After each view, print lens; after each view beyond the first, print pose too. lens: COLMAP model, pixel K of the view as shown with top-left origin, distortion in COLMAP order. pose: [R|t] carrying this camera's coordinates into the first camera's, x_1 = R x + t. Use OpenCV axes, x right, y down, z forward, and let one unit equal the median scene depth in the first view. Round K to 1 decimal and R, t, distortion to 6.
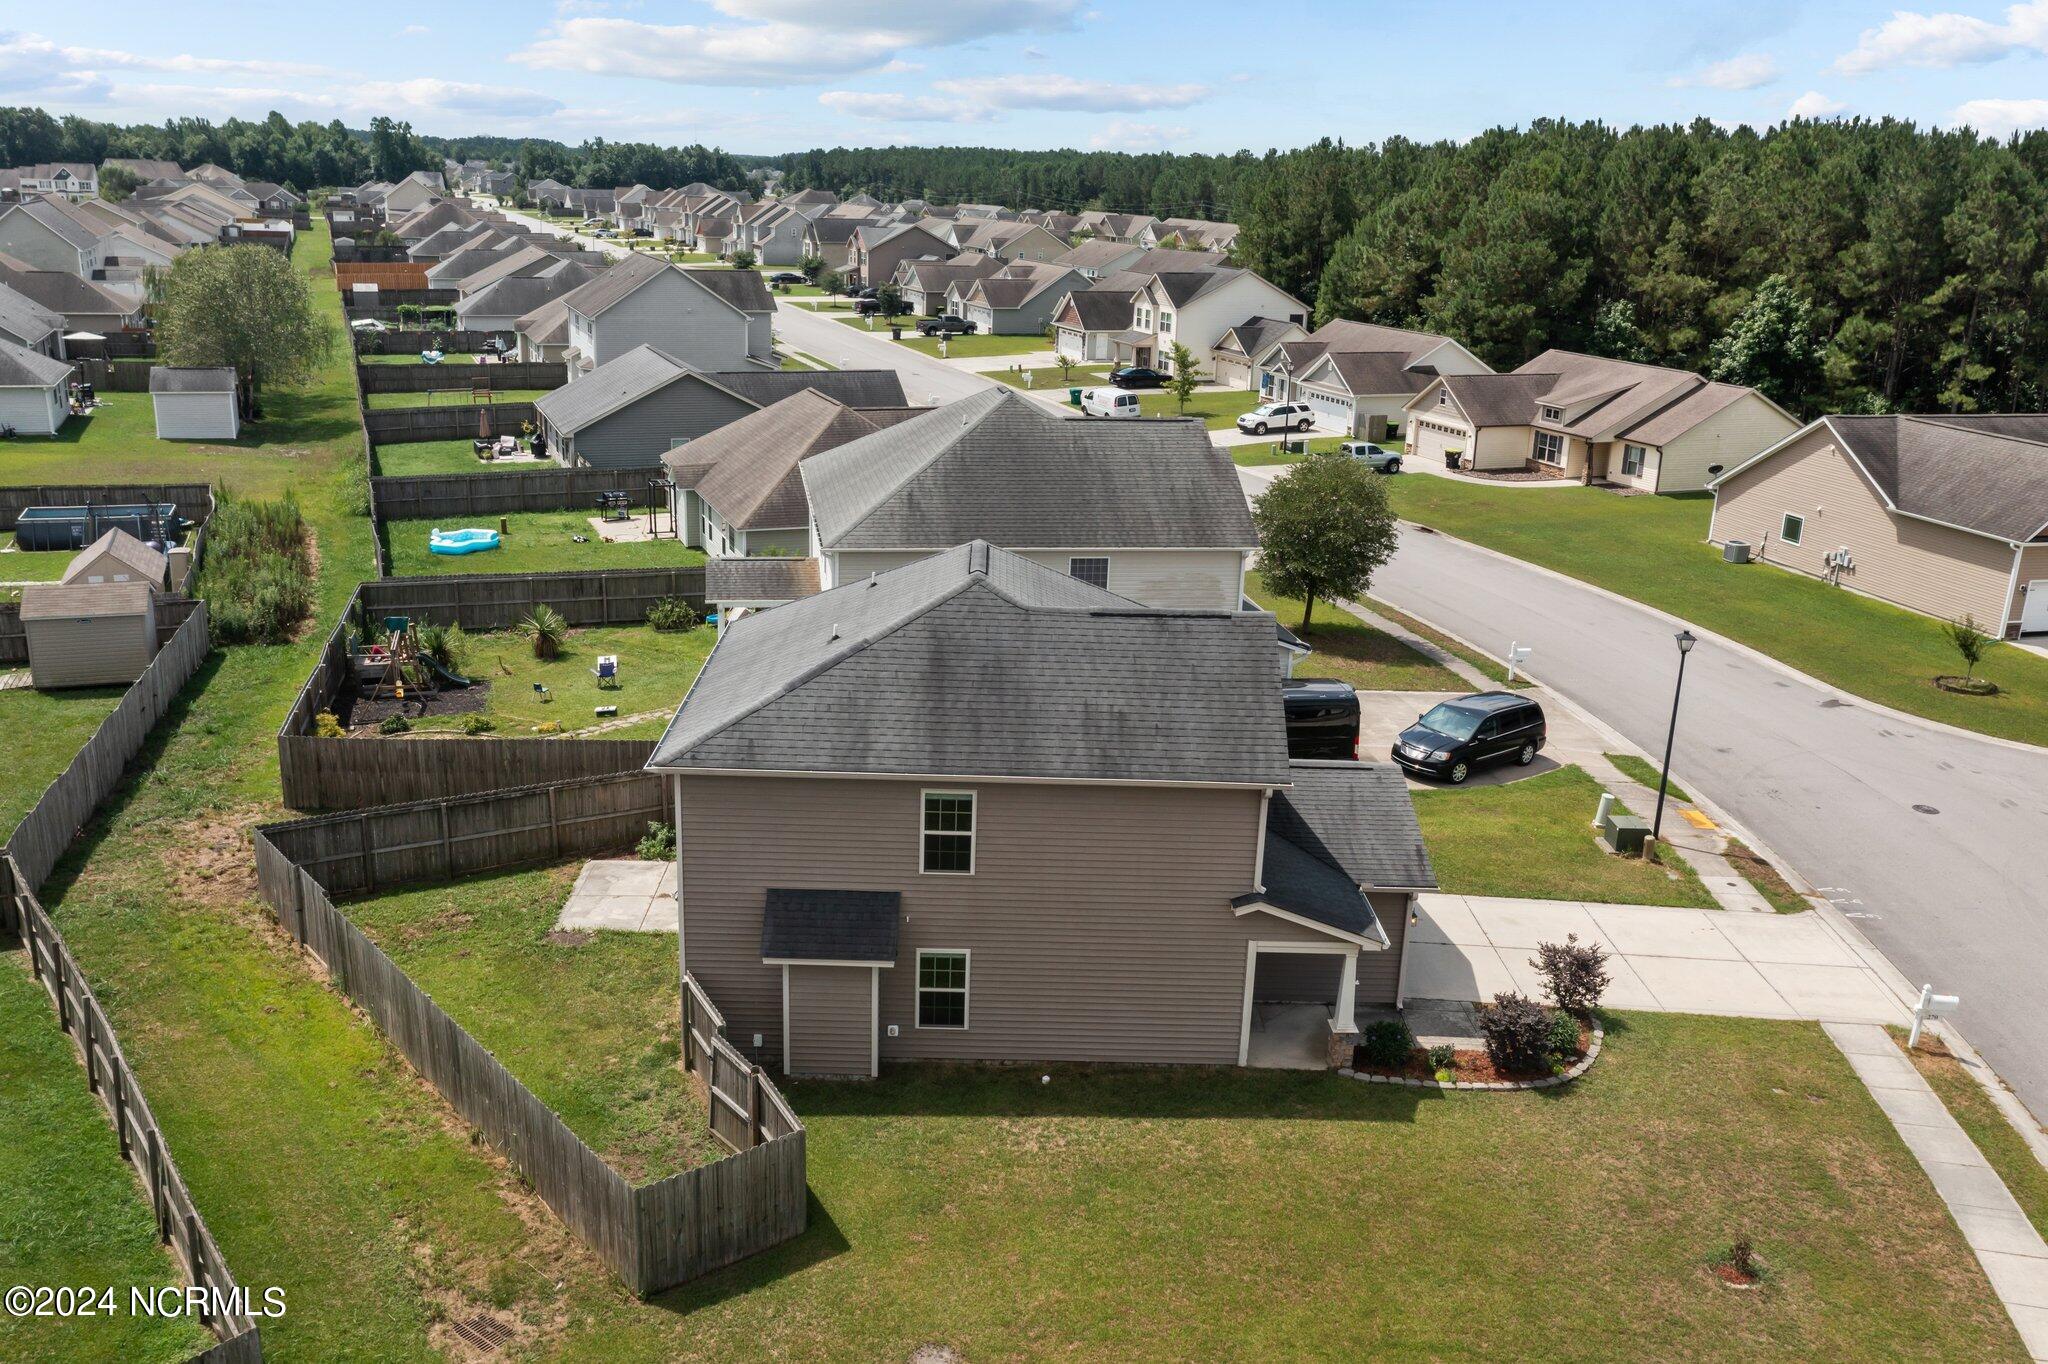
lens RADIAL K [[1674.5, 0, 1026.9], [0, 1674.5, 683.7], [0, 0, 1]] dist [0.006946, -0.001905]
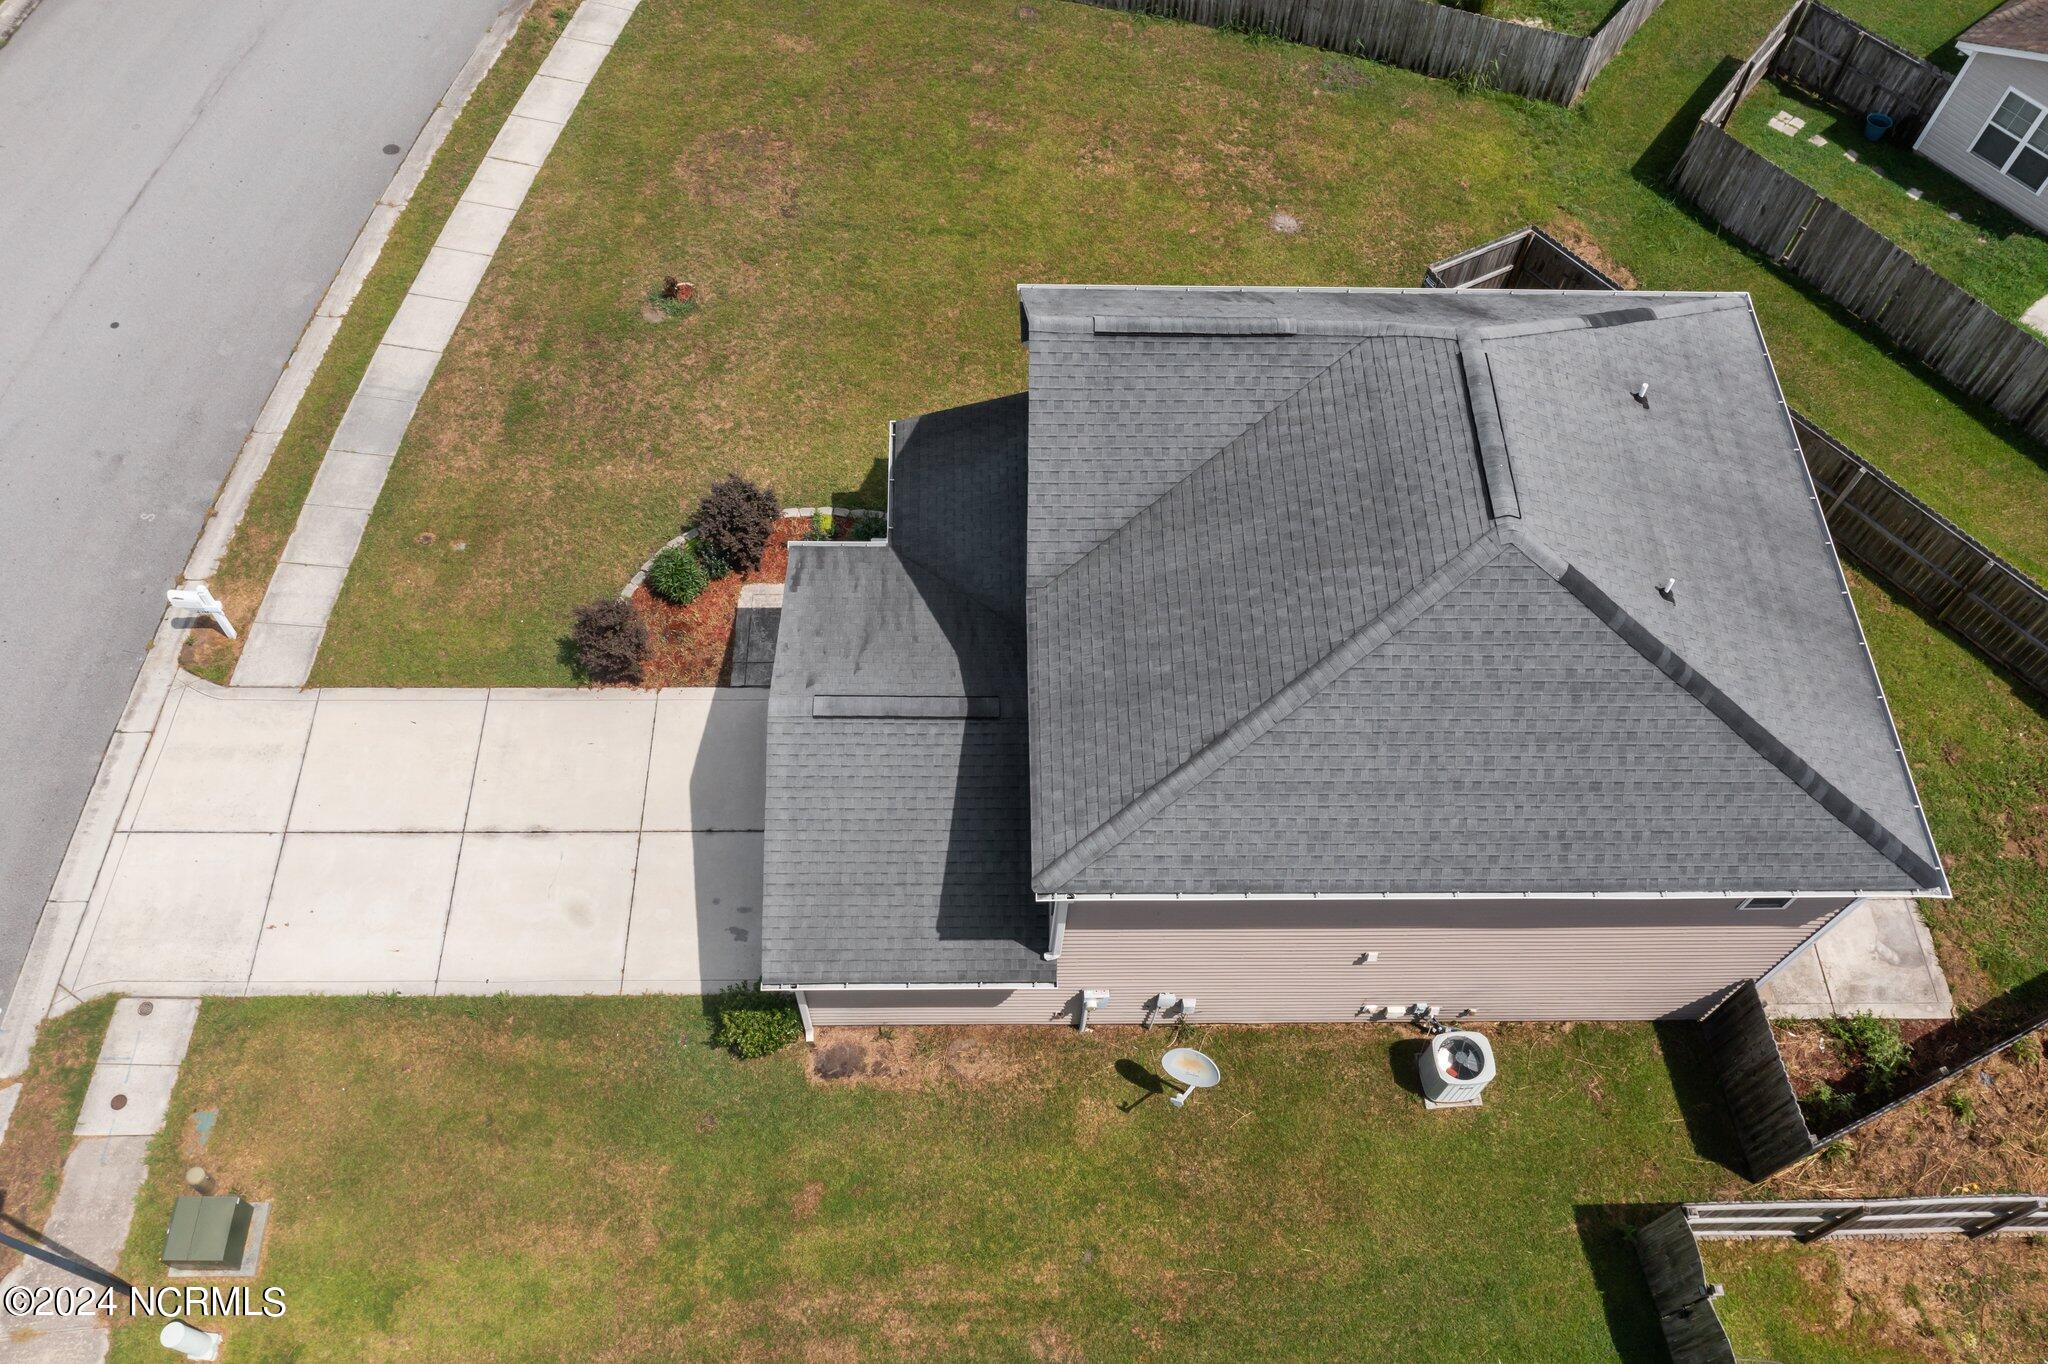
lens RADIAL K [[1613.6, 0, 1024.6], [0, 1613.6, 680.9], [0, 0, 1]] dist [-0.003173, 0.005304]
pose [[-0.997656, -0.034812, -0.058912, 0.142906], [-0.065567, 0.239917, 0.968577, -0.505815], [-0.019584, 0.970169, -0.241637, 1.016552]]
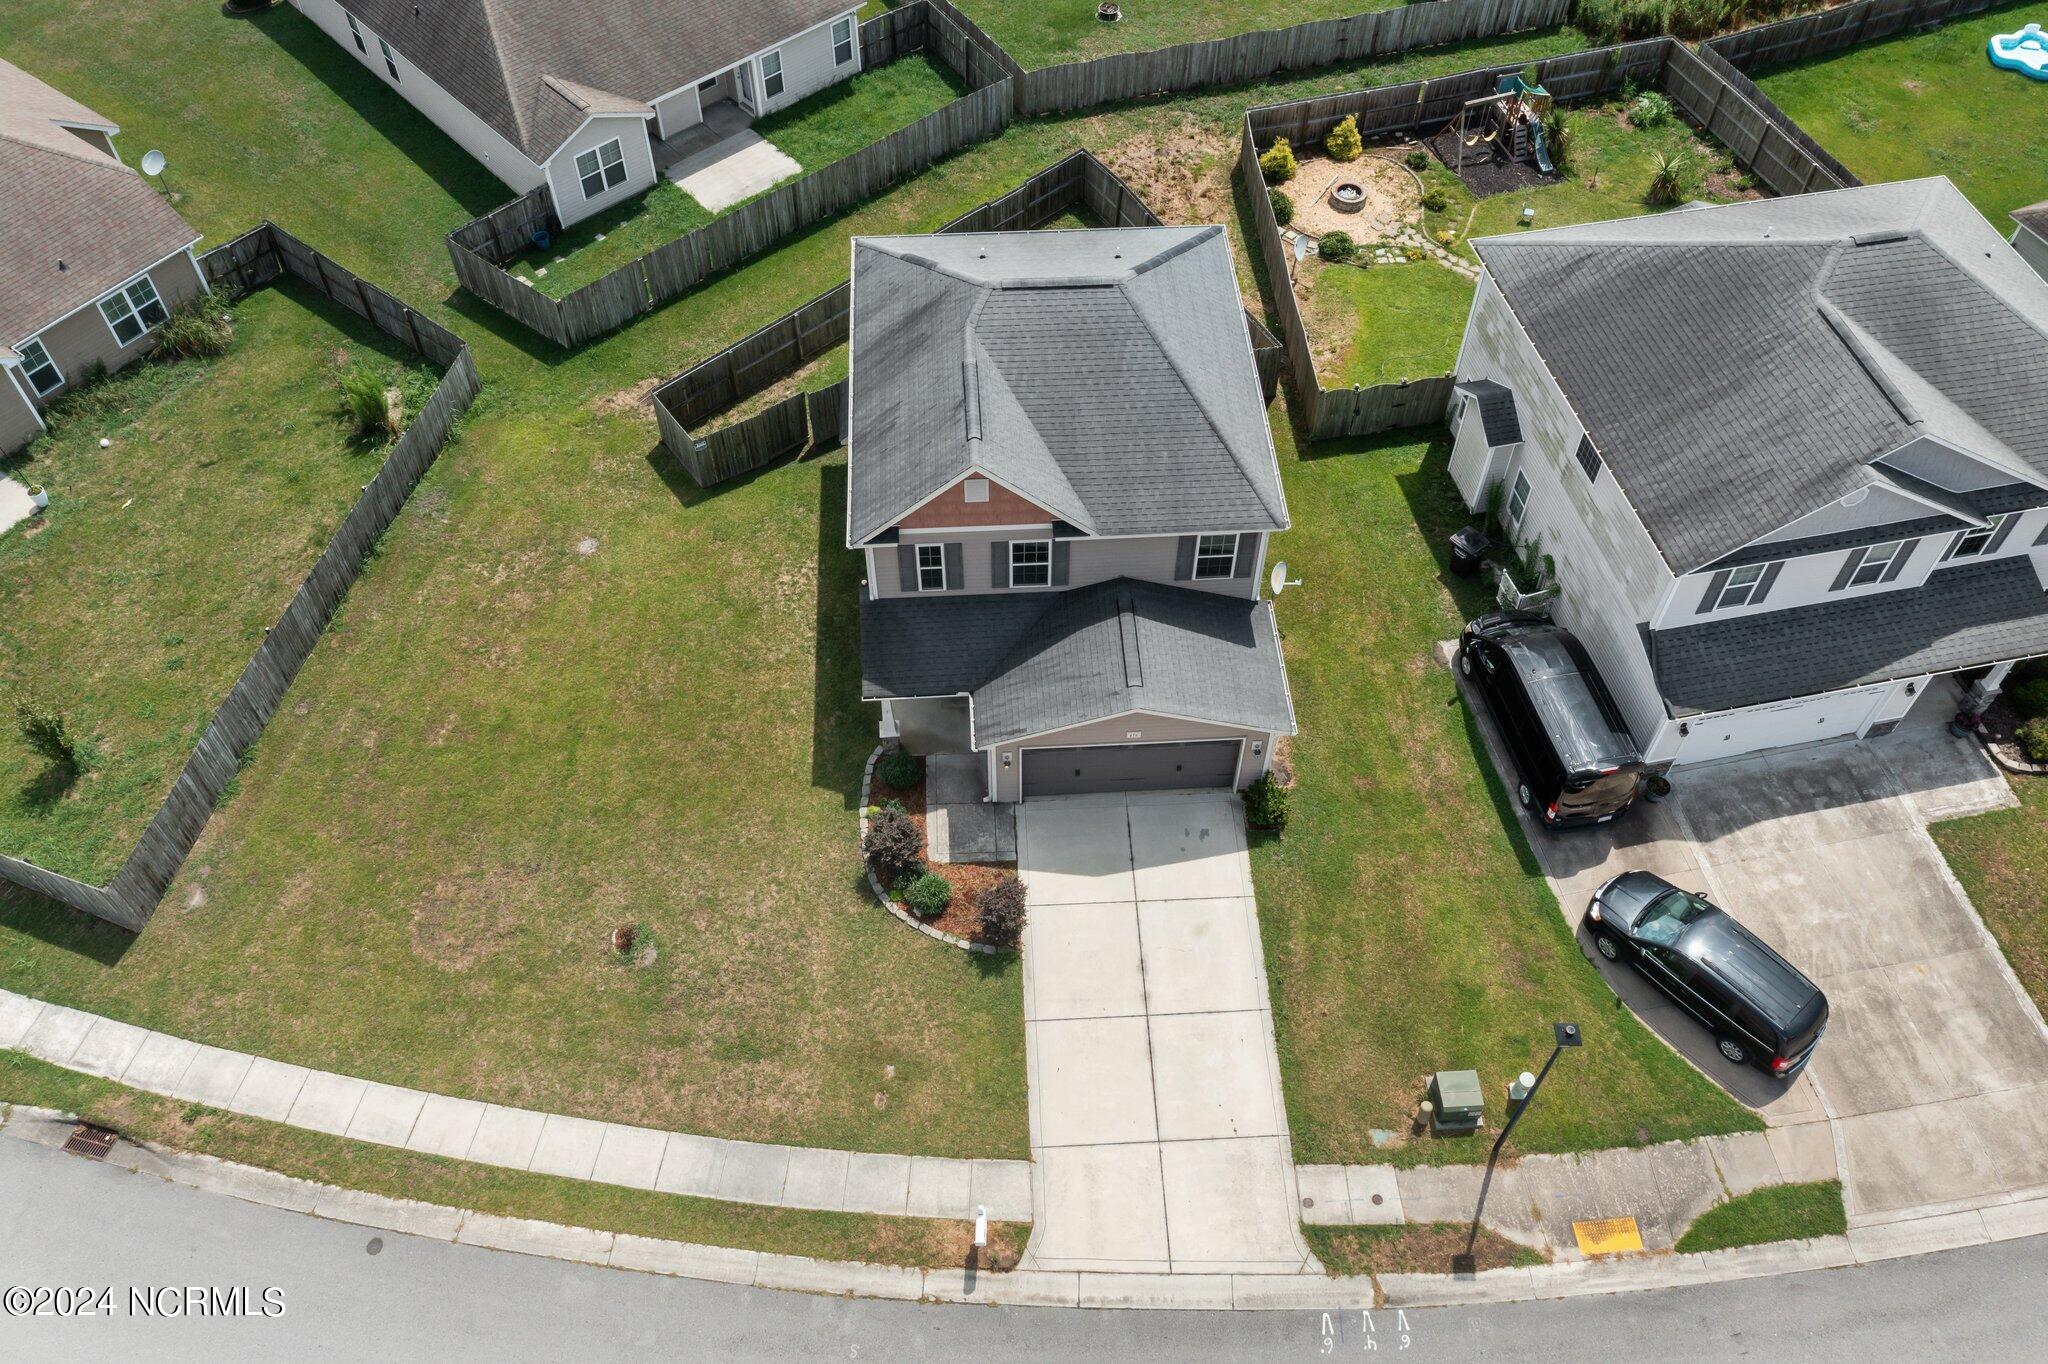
lens RADIAL K [[1619.9, 0, 1023.4], [0, 1619.9, 681.5], [0, 0, 1]] dist [-0.009871, 0.007471]
pose [[0.037229, 0.764923, -0.643045, 0.755643], [-0.291537, 0.623812, 0.725166, -0.590131], [0.955835, 0.160474, 0.246227, 0.610410]]
